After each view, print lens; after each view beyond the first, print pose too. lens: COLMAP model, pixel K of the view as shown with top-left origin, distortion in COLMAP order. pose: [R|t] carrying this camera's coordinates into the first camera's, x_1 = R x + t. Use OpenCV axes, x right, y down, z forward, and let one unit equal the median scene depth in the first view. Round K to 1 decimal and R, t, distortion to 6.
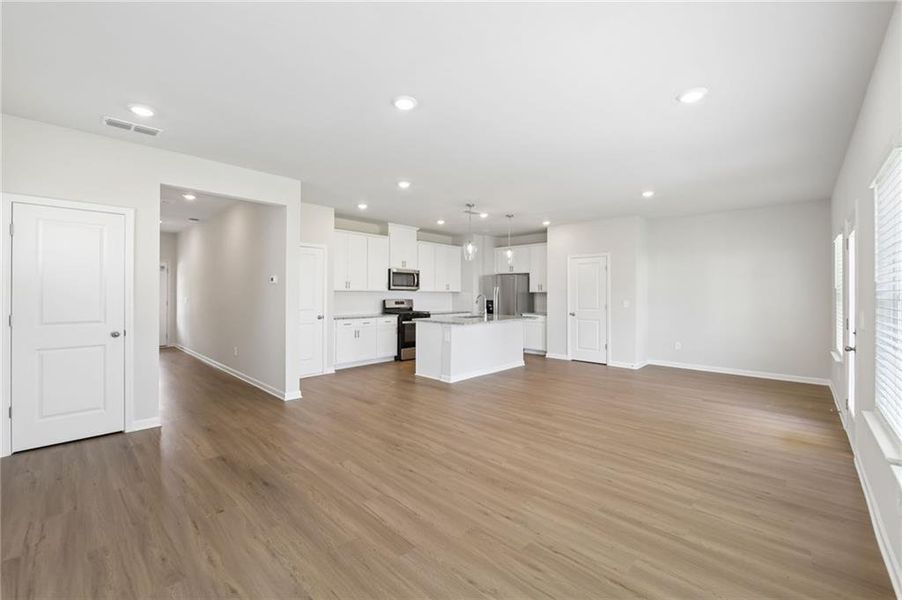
lens RADIAL K [[369.3, 0, 444.2], [0, 369.3, 294.1], [0, 0, 1]] dist [-0.009151, -0.000120]
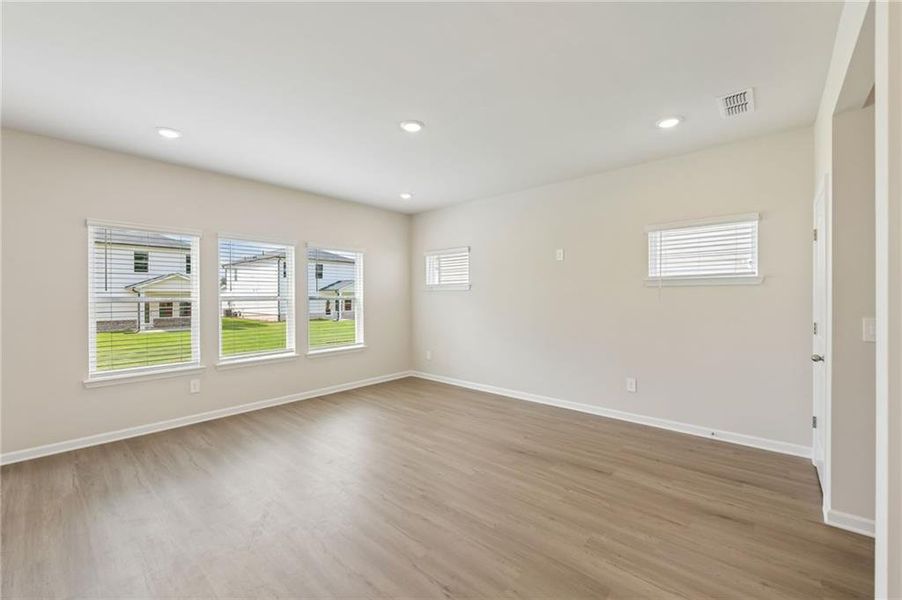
lens RADIAL K [[369.3, 0, 445.7], [0, 369.3, 296.7], [0, 0, 1]] dist [-0.009151, -0.000120]
pose [[-0.999417, 0.000080, -0.034131, -0.068912], [-0.000080, 0.999989, 0.004669, -0.006877], [0.034131, 0.004669, -0.999406, 0.832033]]
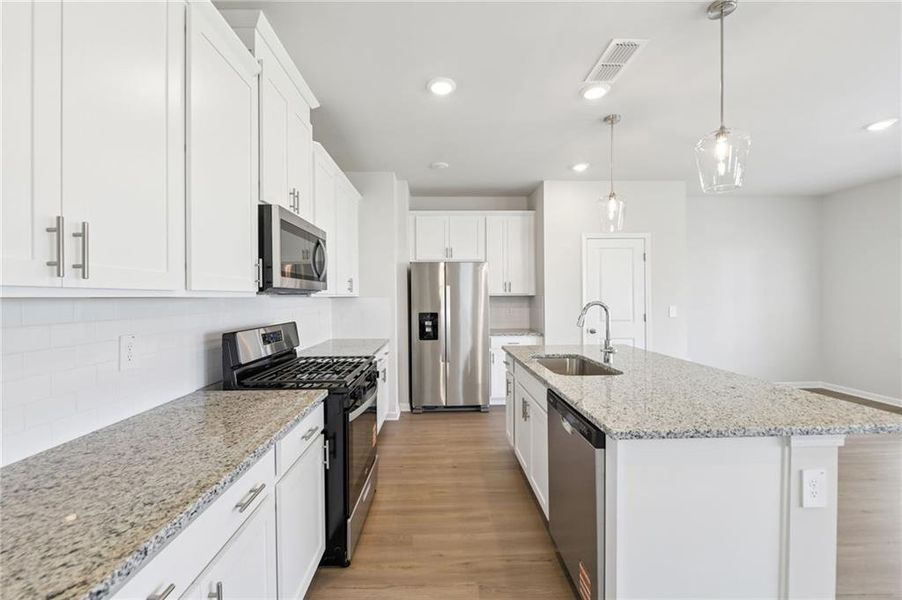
lens RADIAL K [[362.4, 0, 452.3], [0, 362.4, 298.0], [0, 0, 1]] dist [-0.003025, -0.000901]
pose [[0.694237, -0.013621, 0.719618, -0.255891], [0.012650, 0.999897, 0.006722, -0.007706], [-0.719635, 0.004437, 0.694338, 0.810601]]
